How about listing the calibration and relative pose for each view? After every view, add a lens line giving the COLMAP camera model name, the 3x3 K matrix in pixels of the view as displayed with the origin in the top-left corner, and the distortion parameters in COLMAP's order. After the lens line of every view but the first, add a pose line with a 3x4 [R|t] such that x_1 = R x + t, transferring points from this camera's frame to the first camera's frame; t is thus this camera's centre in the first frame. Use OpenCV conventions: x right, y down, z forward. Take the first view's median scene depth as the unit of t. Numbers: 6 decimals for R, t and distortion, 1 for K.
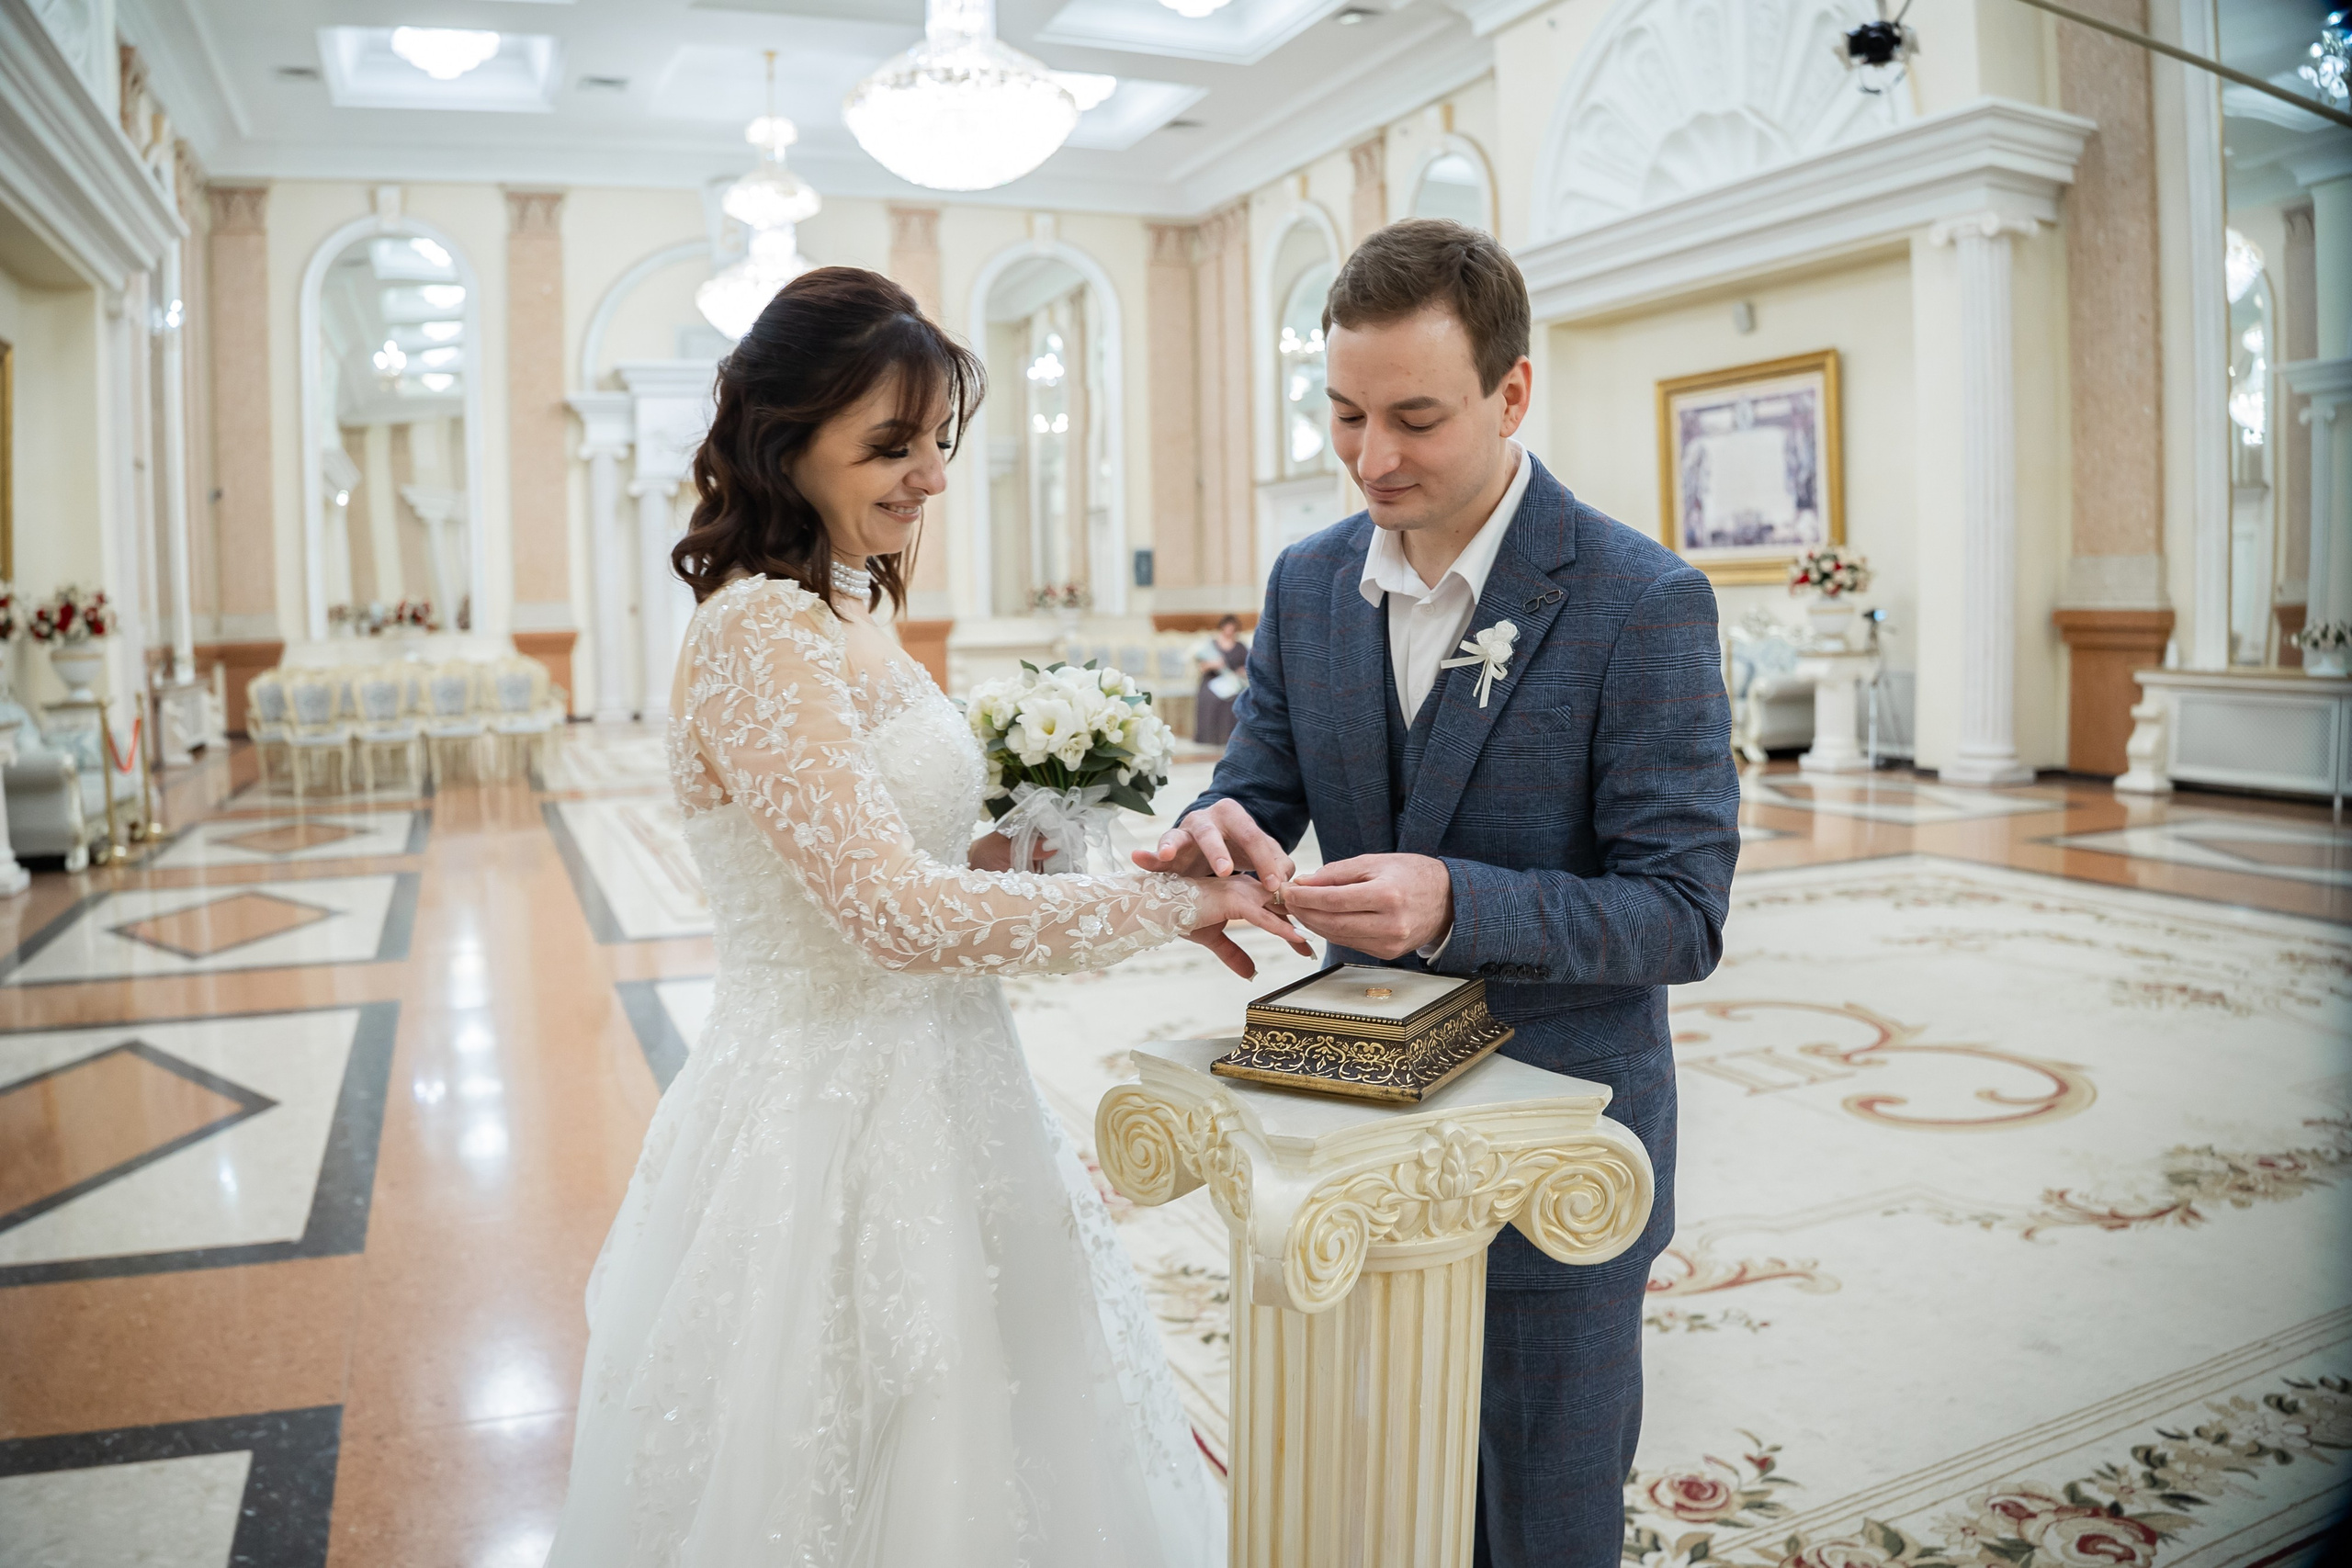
lens RADIAL K [[1707.3, 0, 1127.1], [0, 1707.3, 777.7], [0, 0, 1]] dist [-0.198172, 0.061156]
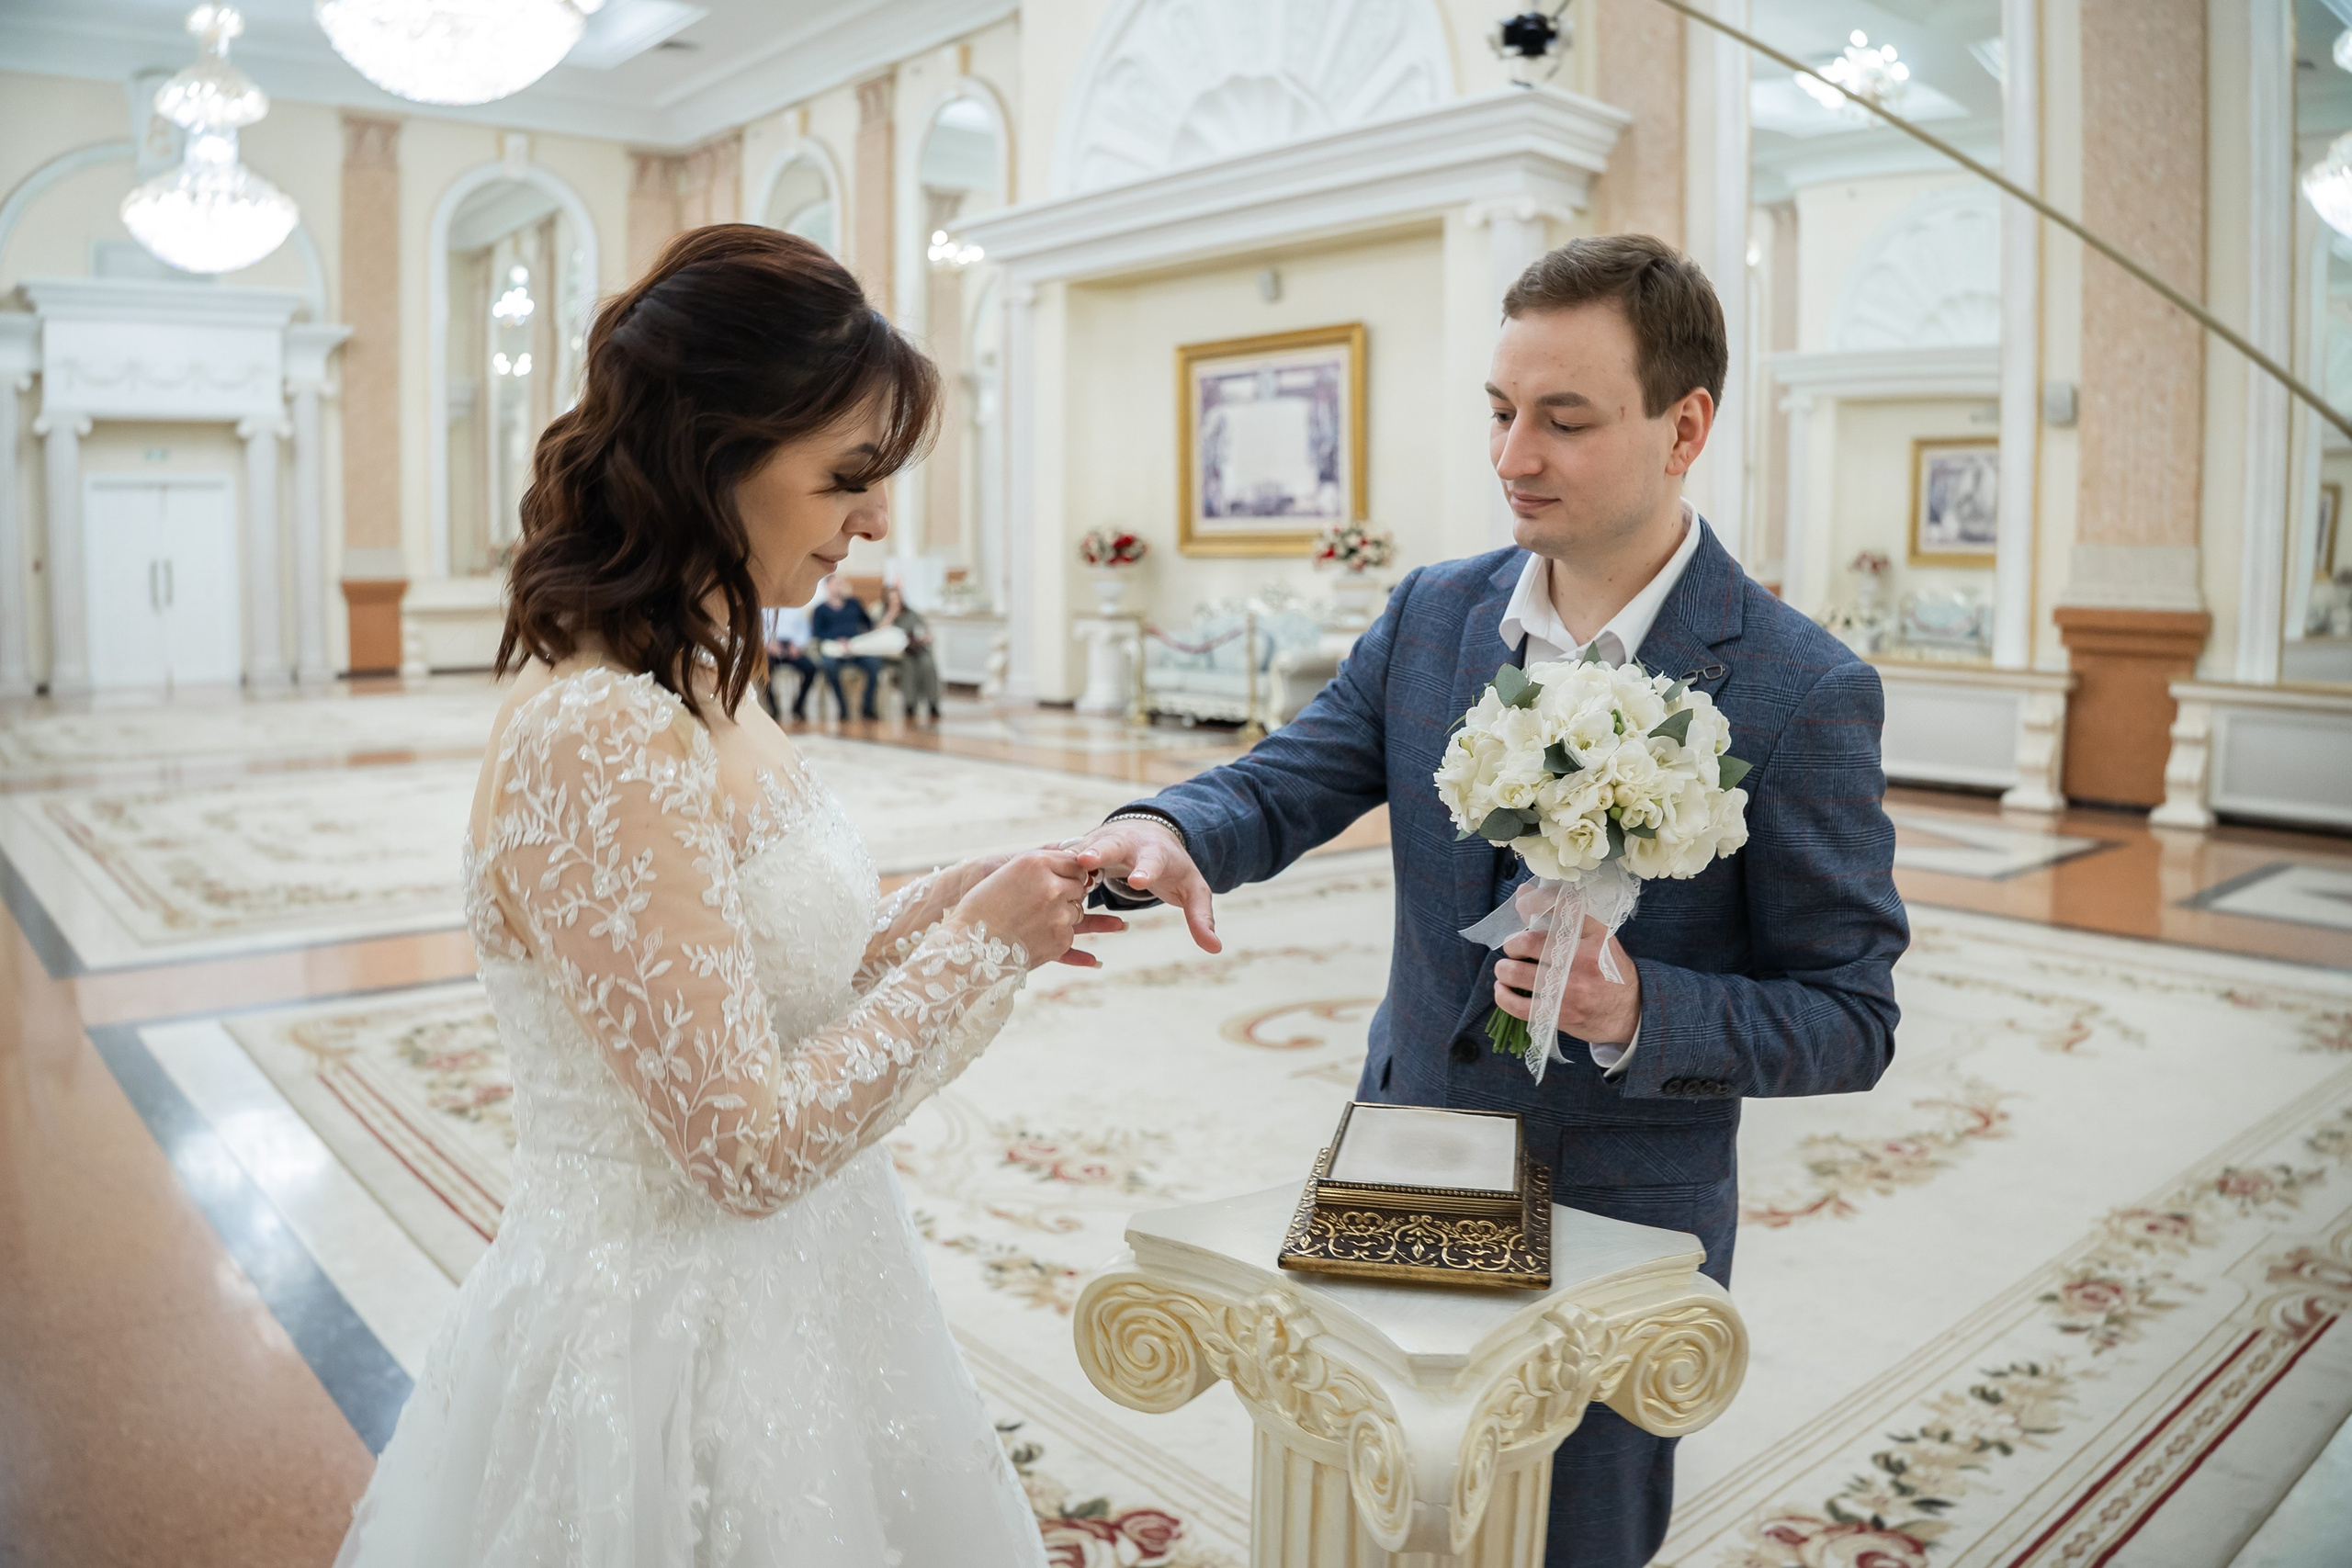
lens RADIAL K [[1770.5, 0, 1176.0], [0, 1770.5, 784.0], [0, 0, 1]] dist [-0.200036, 0.061552]
pose [[0.943131, -0.014356, 0.332111, -0.030934], [0.006099, 0.999646, 0.025889, -0.009287], [-0.332365, -0.022391, 0.942885, 0.025319]]
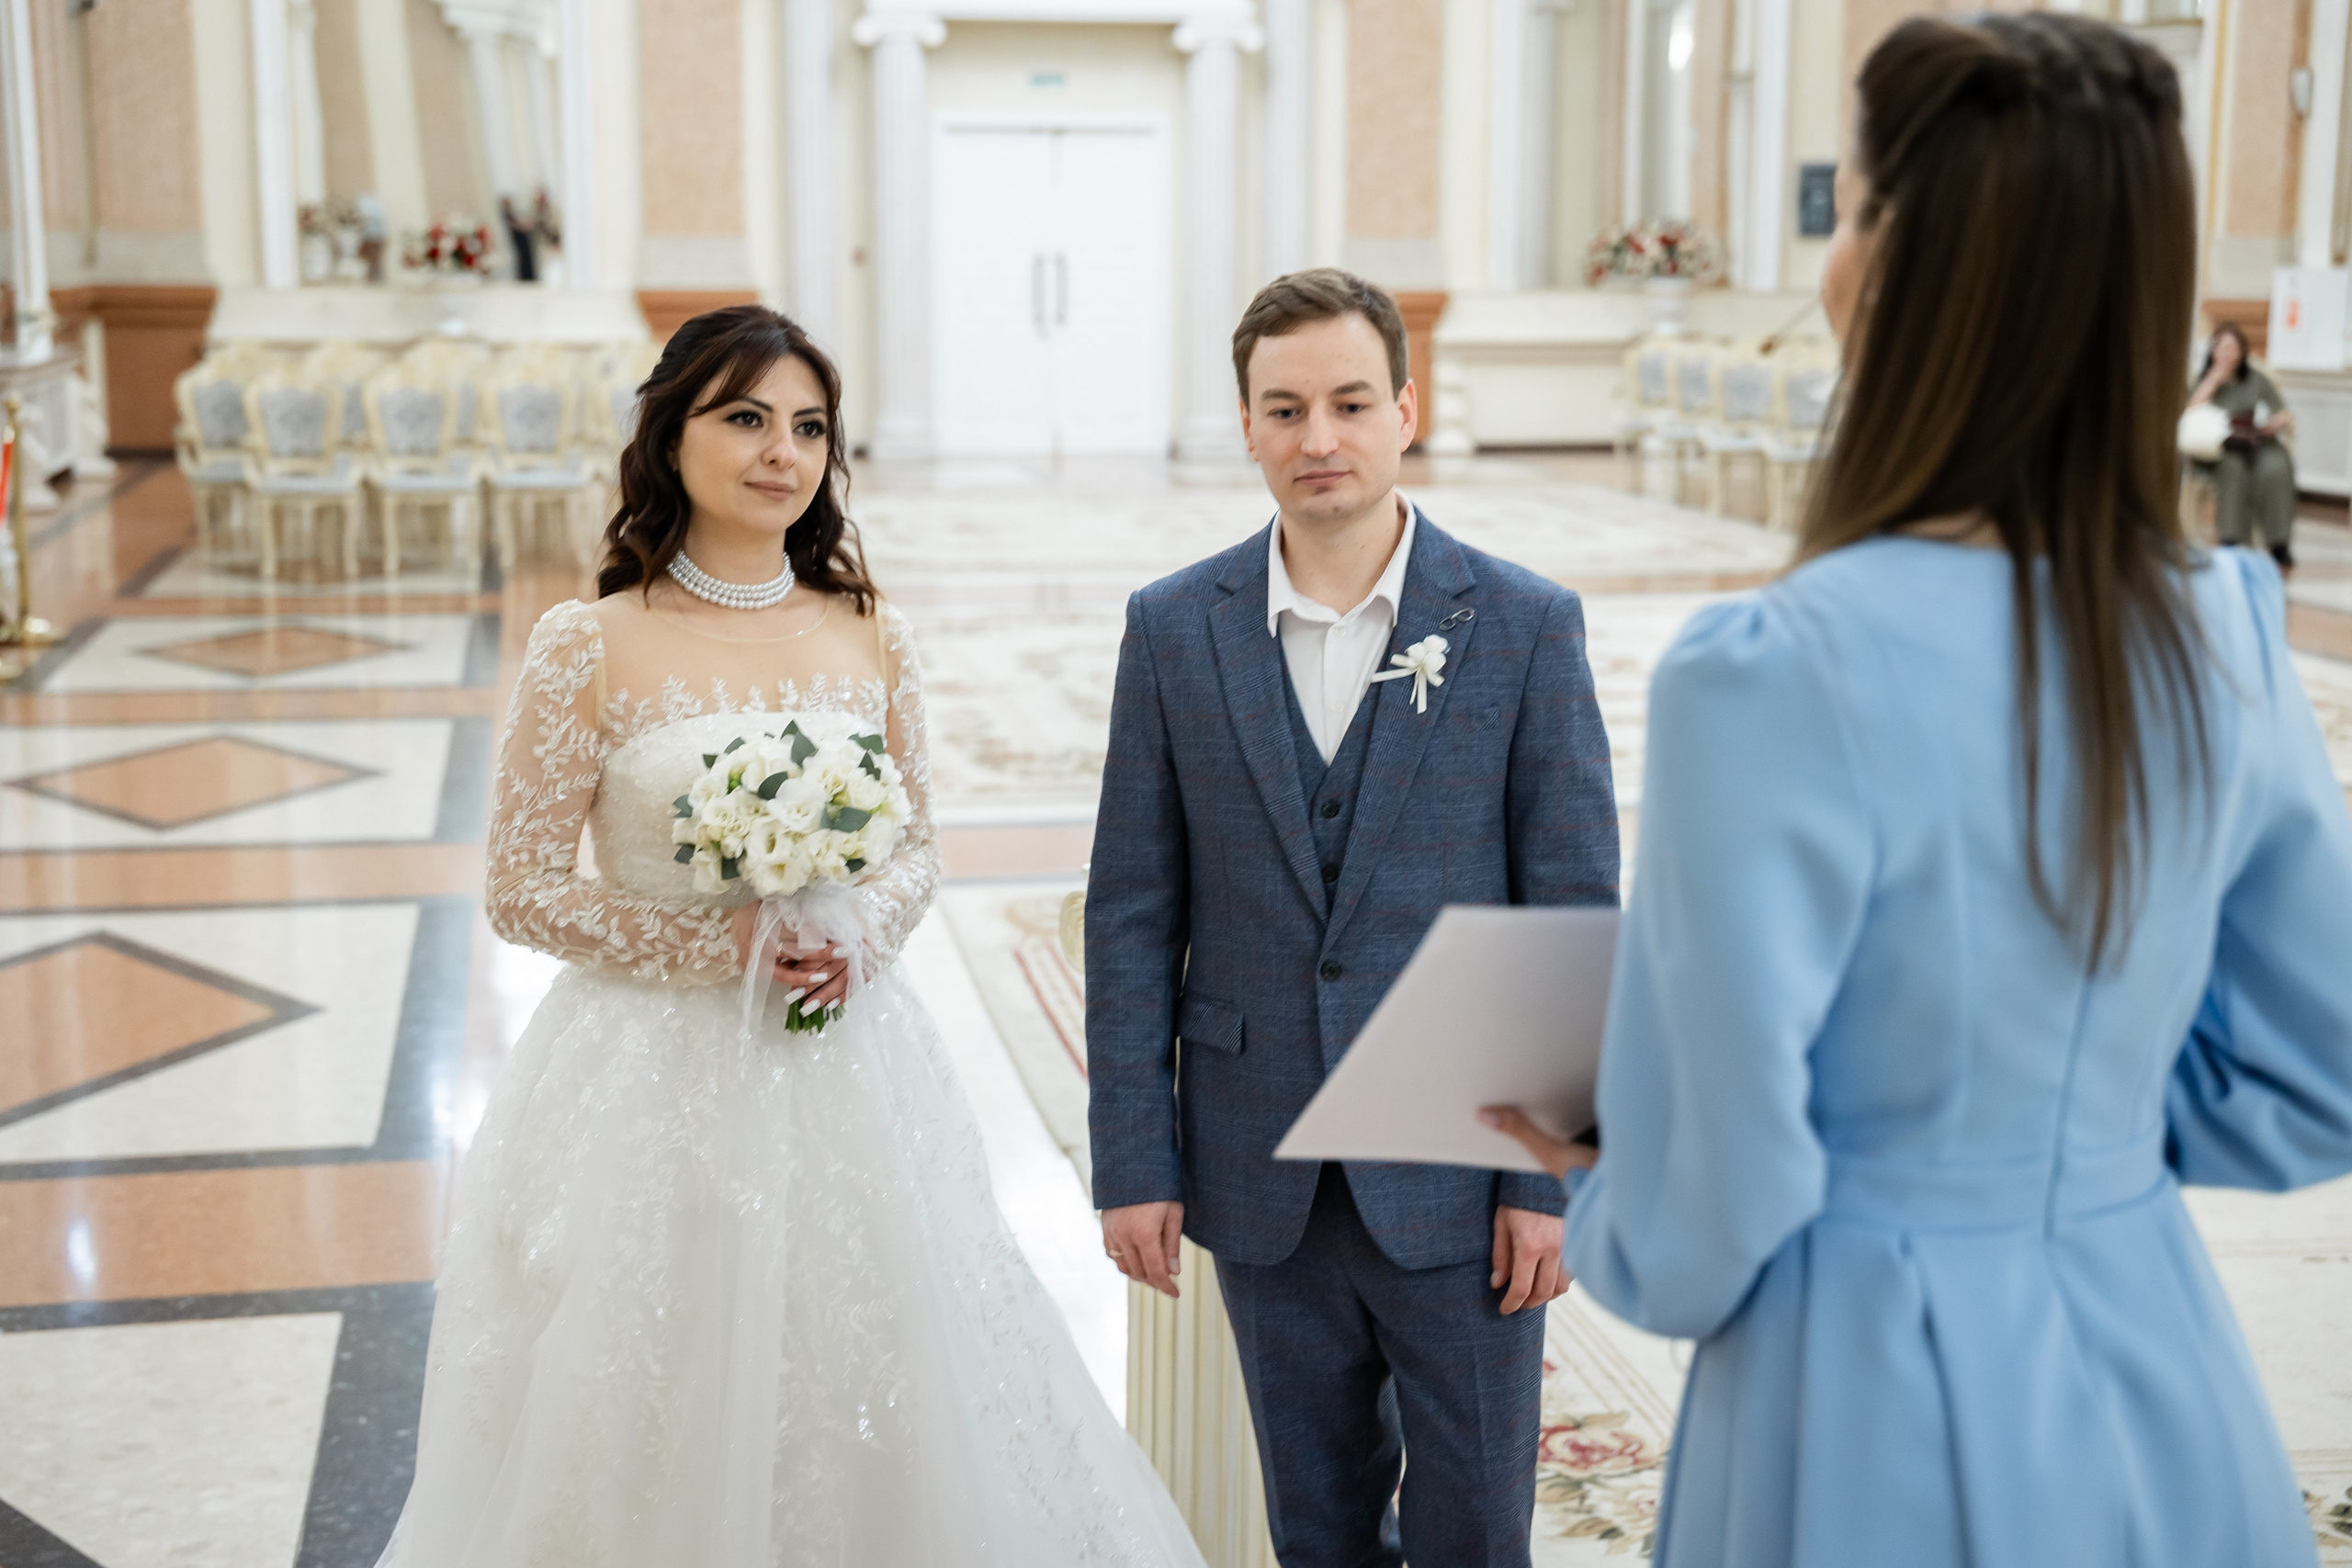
lens RADIAL K [[3594.3, 0, 1175.7], [0, 3594.3, 842.0], [0, 0, 1]] dist [0.115764, 0.031204]
pose [[0.978612, 0.056812, -0.197714, 0.079862], [-0.041702, 0.995941, 0.079768, -0.012389], [0.201443, -0.069817, 0.977009, -0.229776]]
